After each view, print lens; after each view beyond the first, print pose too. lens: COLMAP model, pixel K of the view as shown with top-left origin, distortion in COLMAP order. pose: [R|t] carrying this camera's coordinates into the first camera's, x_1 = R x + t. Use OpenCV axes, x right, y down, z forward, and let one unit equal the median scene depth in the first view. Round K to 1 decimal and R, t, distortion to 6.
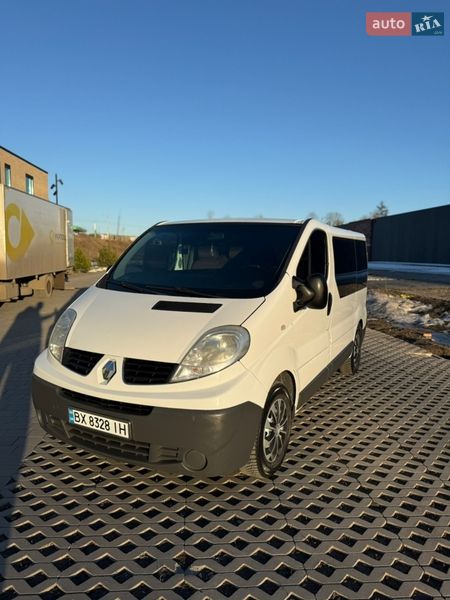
lens RADIAL K [[414.9, 0, 230.3], [0, 414.9, 299.6], [0, 0, 1]] dist [0.004698, -0.005251]
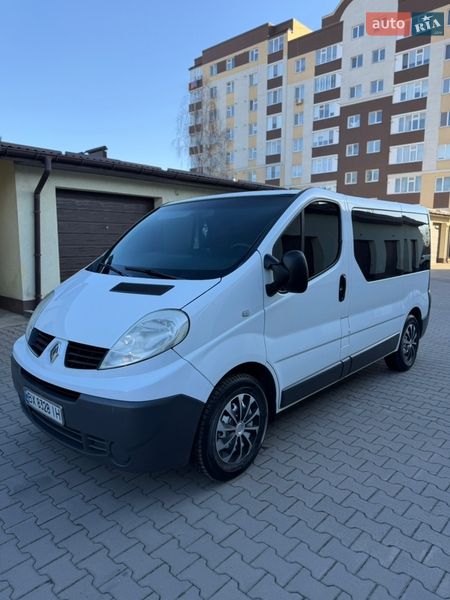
lens RADIAL K [[415.4, 0, 224.6], [0, 415.4, 293.9], [0, 0, 1]] dist [0.003483, -0.000400]
pose [[0.962172, 0.008256, -0.272318, 0.348032], [-0.004159, 0.999869, 0.015619, 0.014675], [0.272412, -0.013895, 0.962080, 0.163422]]
